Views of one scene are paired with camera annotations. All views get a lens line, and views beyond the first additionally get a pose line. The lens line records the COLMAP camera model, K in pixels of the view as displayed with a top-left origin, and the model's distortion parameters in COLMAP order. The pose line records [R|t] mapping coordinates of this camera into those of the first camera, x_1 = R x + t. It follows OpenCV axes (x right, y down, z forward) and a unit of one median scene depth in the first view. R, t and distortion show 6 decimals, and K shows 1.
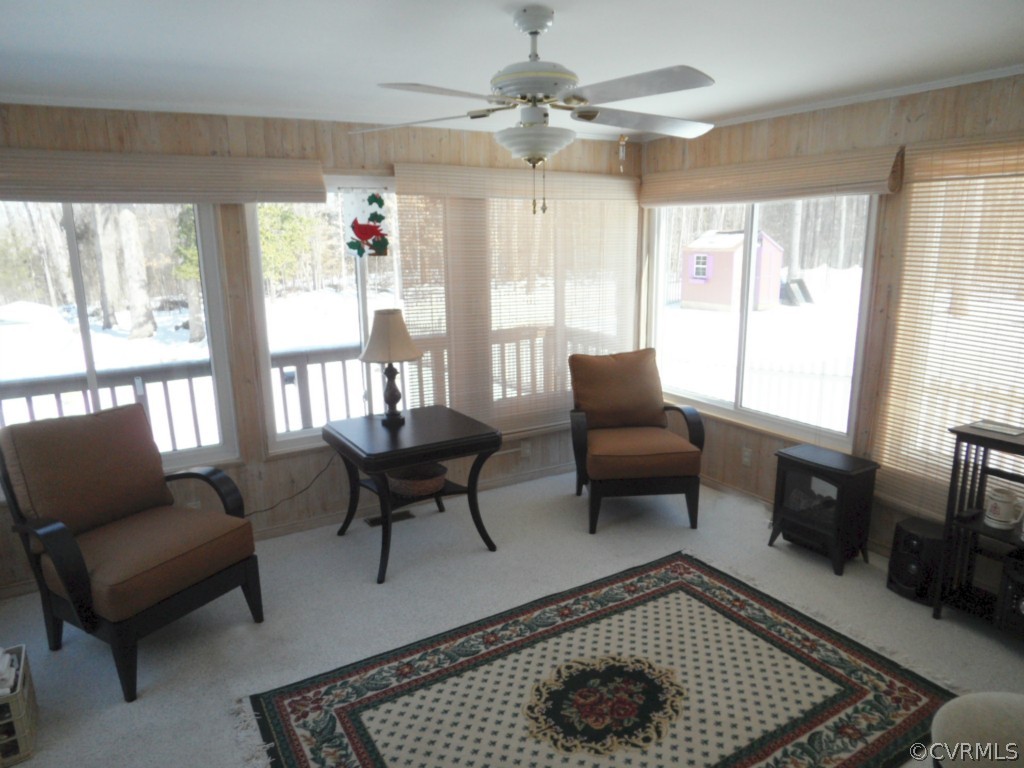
lens RADIAL K [[674.8, 0, 514.7], [0, 674.8, 382.6], [0, 0, 1]] dist [-0.036800, 0.009291]
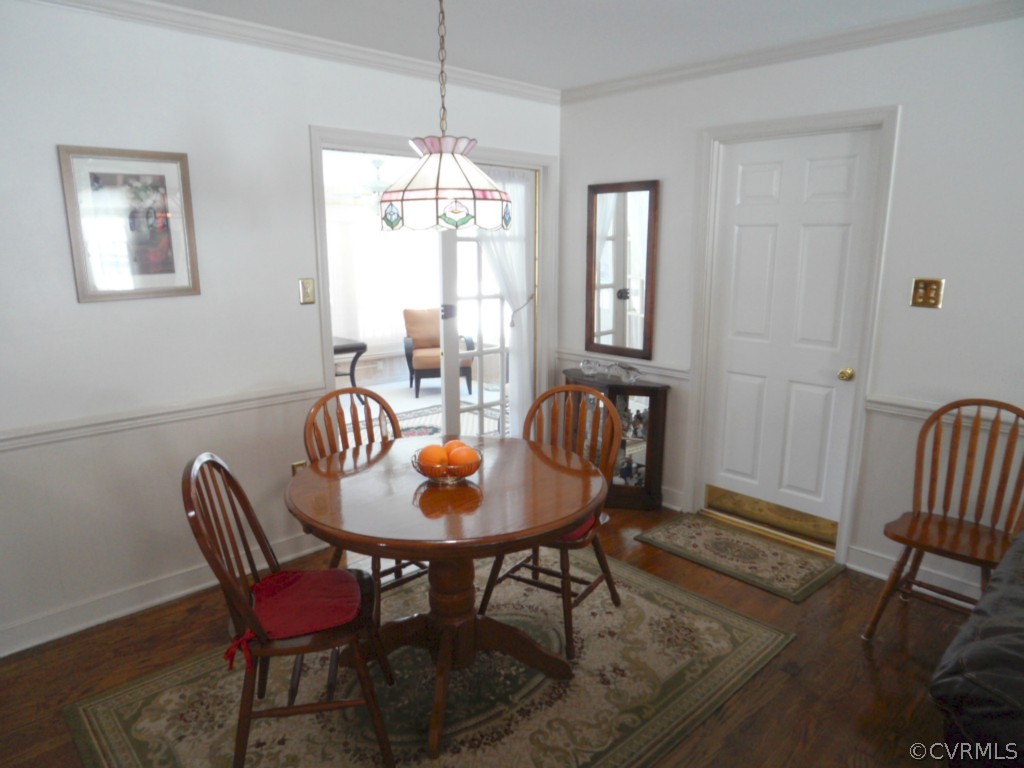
lens RADIAL K [[674.8, 0, 510.9], [0, 674.8, 384.2], [0, 0, 1]] dist [-0.036800, 0.009291]
pose [[0.976174, -0.039764, 0.213316, -0.029838], [0.042125, 0.999091, -0.006534, 0.195850], [-0.212863, 0.015364, 0.976961, -0.867339]]
